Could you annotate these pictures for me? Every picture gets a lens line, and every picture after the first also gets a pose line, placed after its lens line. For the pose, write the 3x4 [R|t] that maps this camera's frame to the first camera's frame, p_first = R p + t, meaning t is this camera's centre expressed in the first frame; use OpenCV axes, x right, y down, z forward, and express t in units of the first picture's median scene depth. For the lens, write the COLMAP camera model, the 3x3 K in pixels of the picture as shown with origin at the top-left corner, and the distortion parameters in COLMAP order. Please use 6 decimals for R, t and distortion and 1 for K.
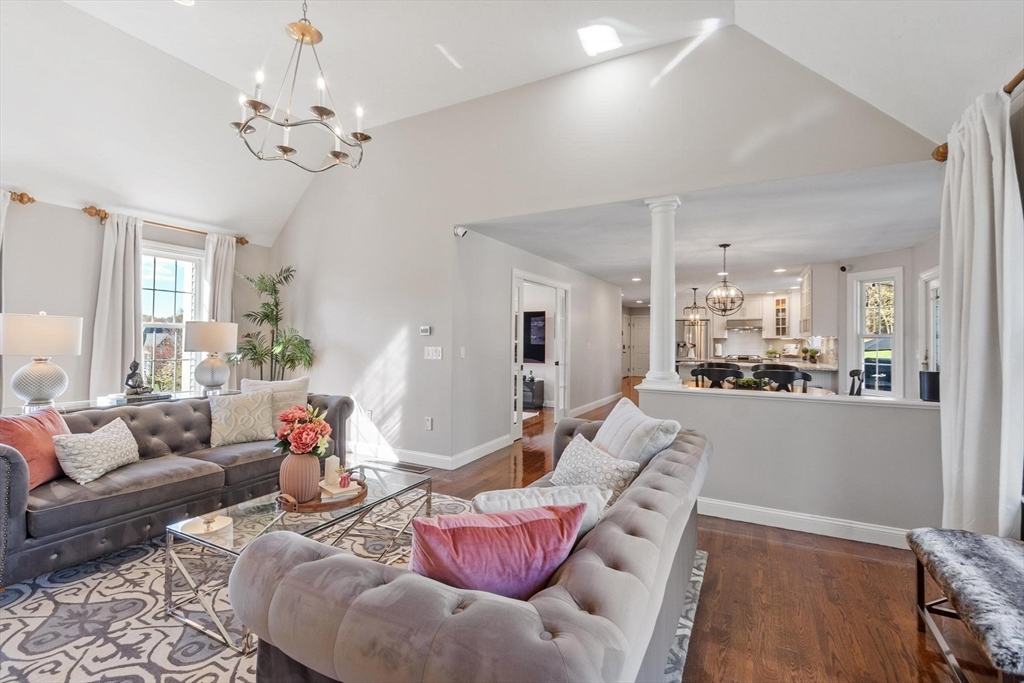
lens RADIAL K [[451.6, 0, 509.7], [0, 451.6, 335.4], [0, 0, 1]] dist [-0.000507, 0.000037]
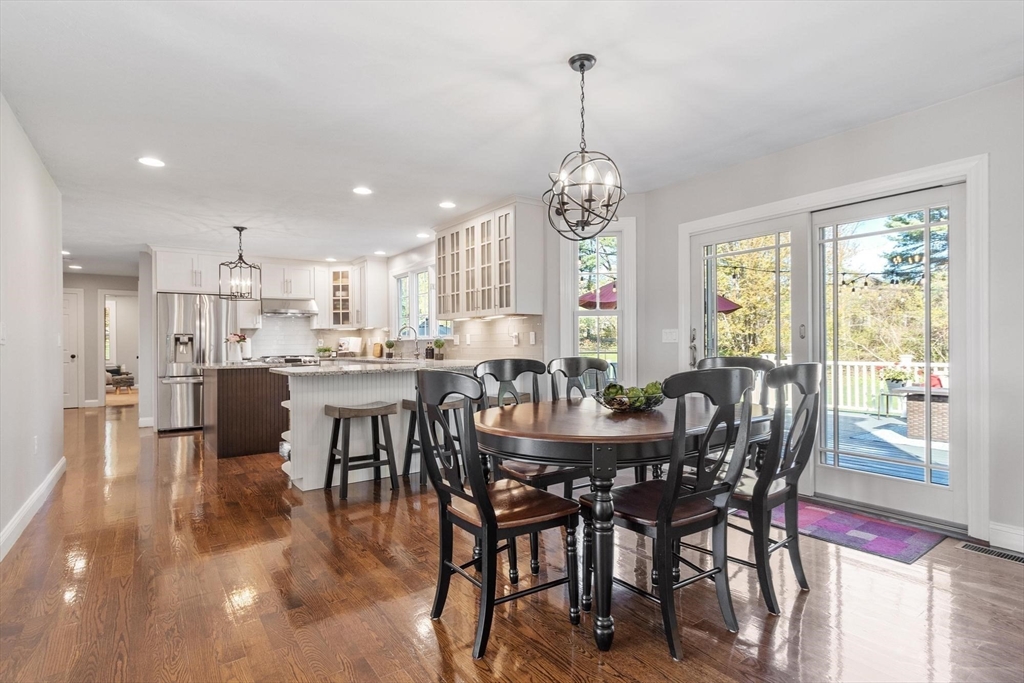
lens RADIAL K [[516.7, 0, 512.5], [0, 516.7, 342.0], [0, 0, 1]] dist [0.002245, 0.000103]
pose [[0.450775, -0.009000, 0.892592, 0.017427], [0.004244, 0.999959, 0.007939, 0.021650], [-0.892627, 0.000209, 0.450795, 0.413954]]
